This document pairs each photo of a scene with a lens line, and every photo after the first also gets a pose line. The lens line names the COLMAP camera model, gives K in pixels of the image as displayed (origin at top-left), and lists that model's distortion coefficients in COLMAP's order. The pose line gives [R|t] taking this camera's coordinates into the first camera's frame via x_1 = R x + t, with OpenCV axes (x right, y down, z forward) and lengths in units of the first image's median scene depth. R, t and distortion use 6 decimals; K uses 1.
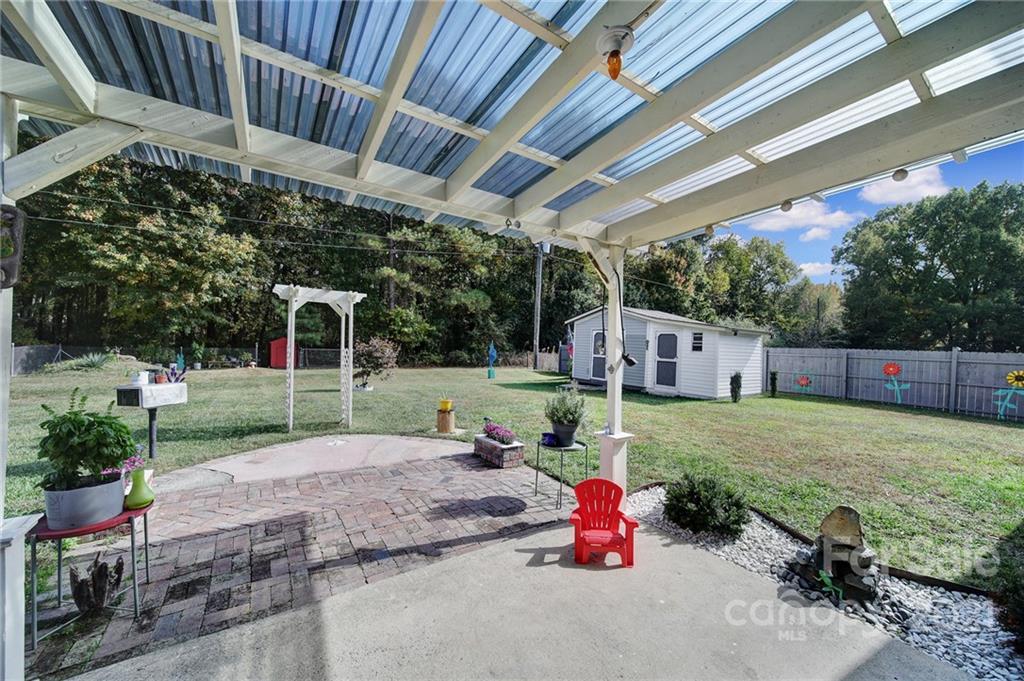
lens RADIAL K [[376.9, 0, 514.5], [0, 376.9, 346.6], [0, 0, 1]] dist [-0.005841, 0.000046]
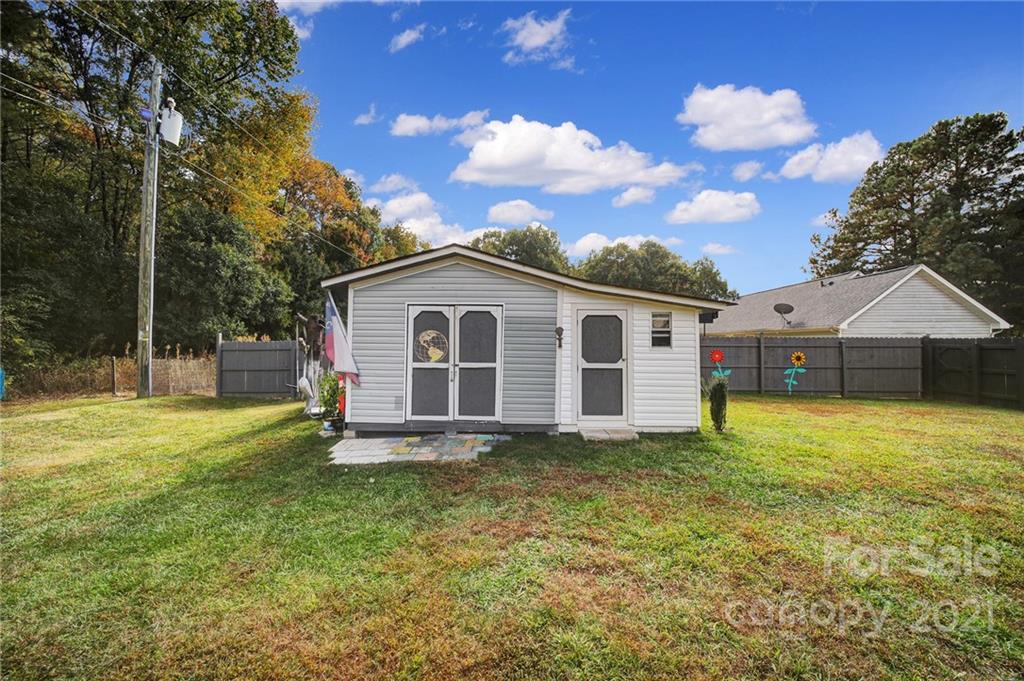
lens RADIAL K [[360.4, 0, 505.7], [0, 360.4, 343.0], [0, 0, 1]] dist [-0.003529, 0.000068]
pose [[0.588526, -0.037522, 0.807607, -0.050414], [0.023642, 0.999294, 0.029199, -0.008763], [-0.808133, 0.001909, 0.588997, 0.543644]]
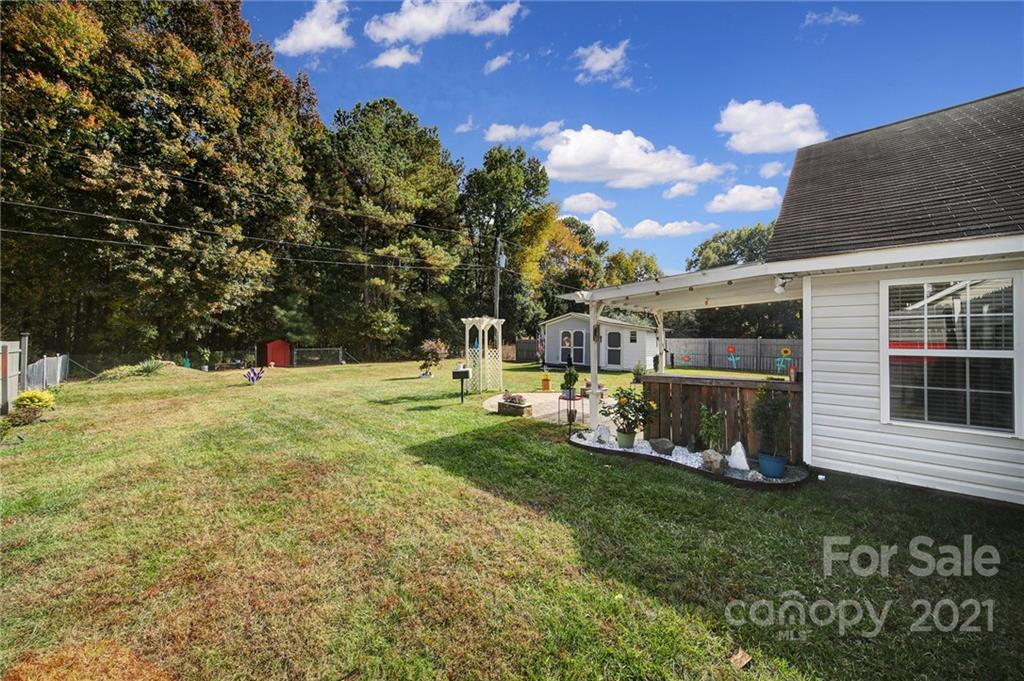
lens RADIAL K [[360.4, 0, 508.8], [0, 360.4, 333.6], [0, 0, 1]] dist [-0.003529, 0.000068]
pose [[0.968303, -0.023927, 0.248630, -0.270140], [0.027006, 0.999595, -0.008981, -0.016894], [-0.248315, 0.015411, 0.968557, -0.243907]]
